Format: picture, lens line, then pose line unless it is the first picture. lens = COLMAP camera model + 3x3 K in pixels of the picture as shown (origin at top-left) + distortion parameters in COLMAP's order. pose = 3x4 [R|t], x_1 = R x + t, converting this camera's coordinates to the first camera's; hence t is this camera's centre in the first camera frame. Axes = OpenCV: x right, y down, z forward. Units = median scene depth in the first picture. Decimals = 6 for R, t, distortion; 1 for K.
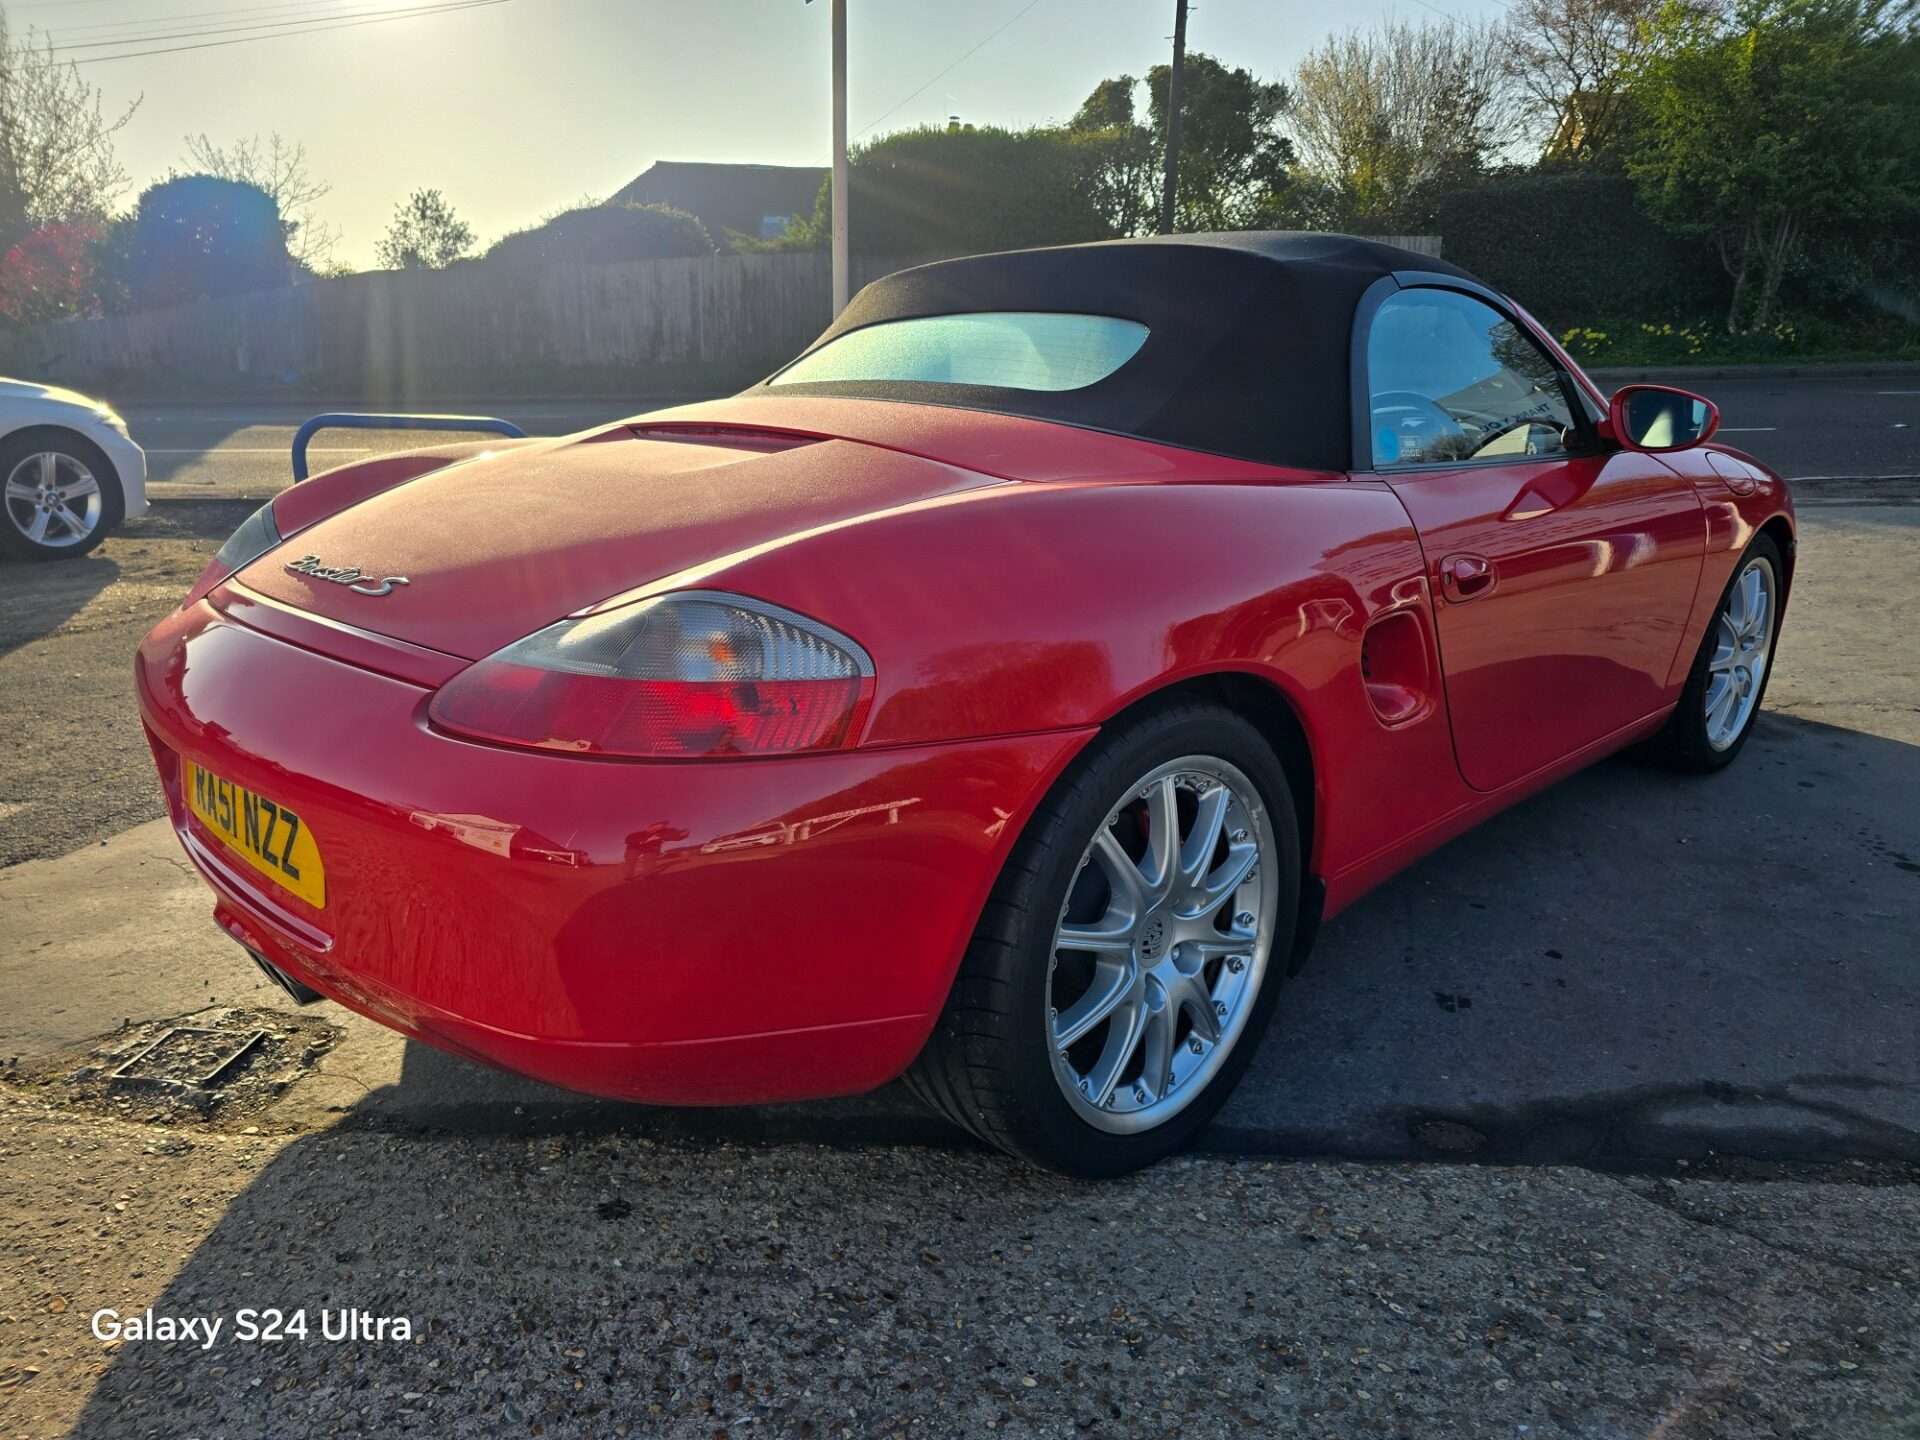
lens RADIAL K [[1279.2, 0, 943.0], [0, 1279.2, 716.7], [0, 0, 1]] dist [0.042094, -0.039416]
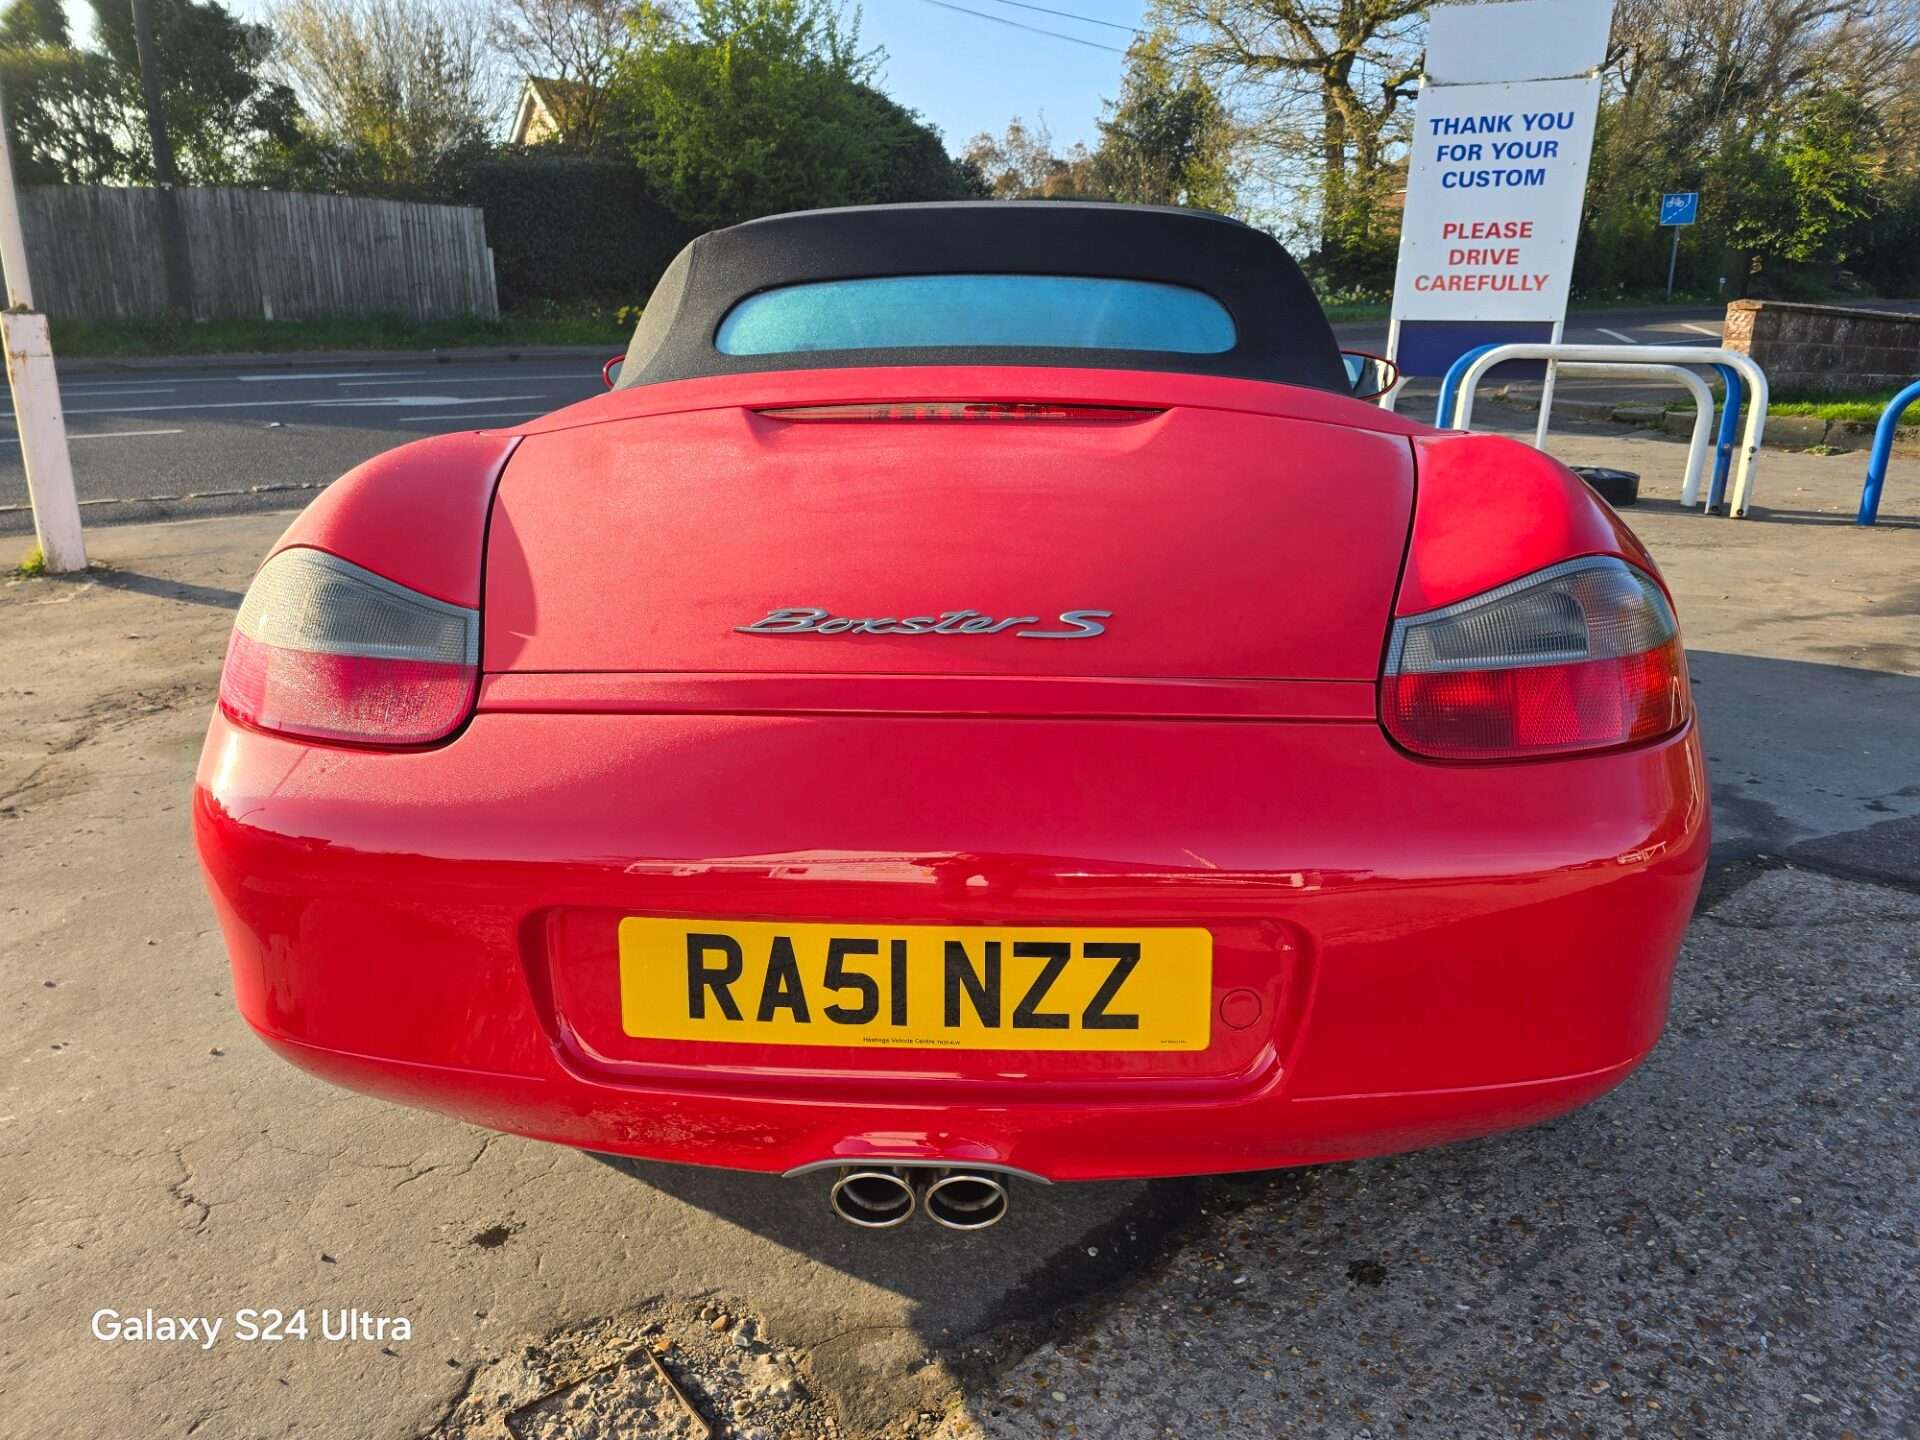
lens RADIAL K [[1276.3, 0, 945.2], [0, 1276.3, 737.0], [0, 0, 1]] dist [0.045602, -0.042437]
pose [[0.742012, -0.199479, 0.640021, -1.077910], [0.179064, 0.978991, 0.097529, -0.135219], [-0.646030, 0.042237, 0.762143, 0.543368]]
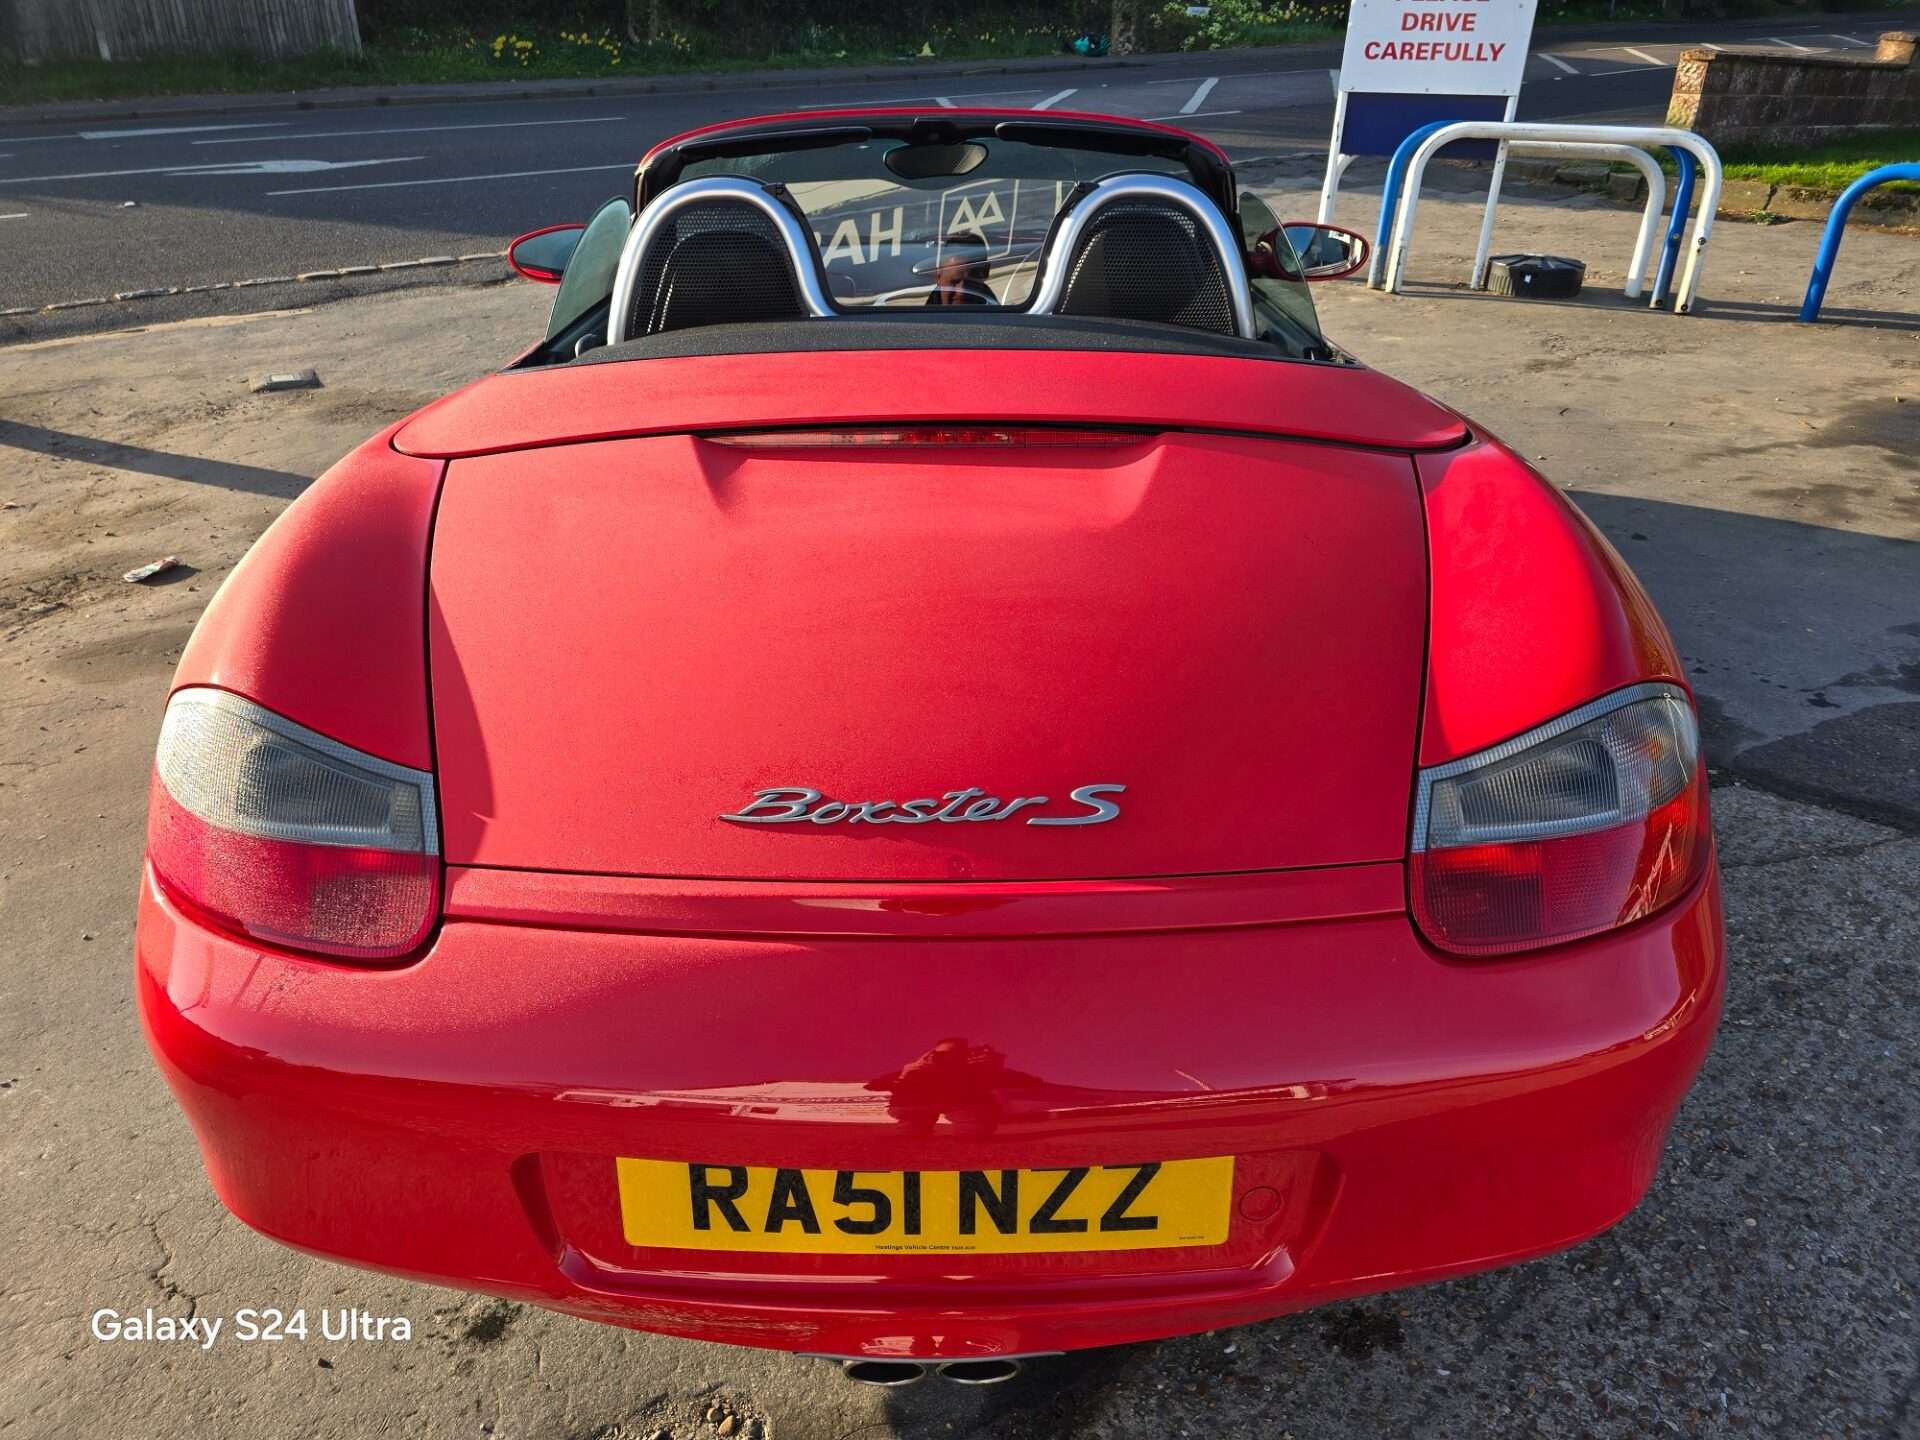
lens RADIAL K [[1279.1, 0, 925.4], [0, 1279.1, 703.7], [0, 0, 1]] dist [0.037295, -0.035824]
pose [[0.705917, -0.323428, 0.630140, -1.008486], [0.193502, 0.943875, 0.267687, -0.391264], [-0.681351, -0.067031, 0.728881, 0.623132]]
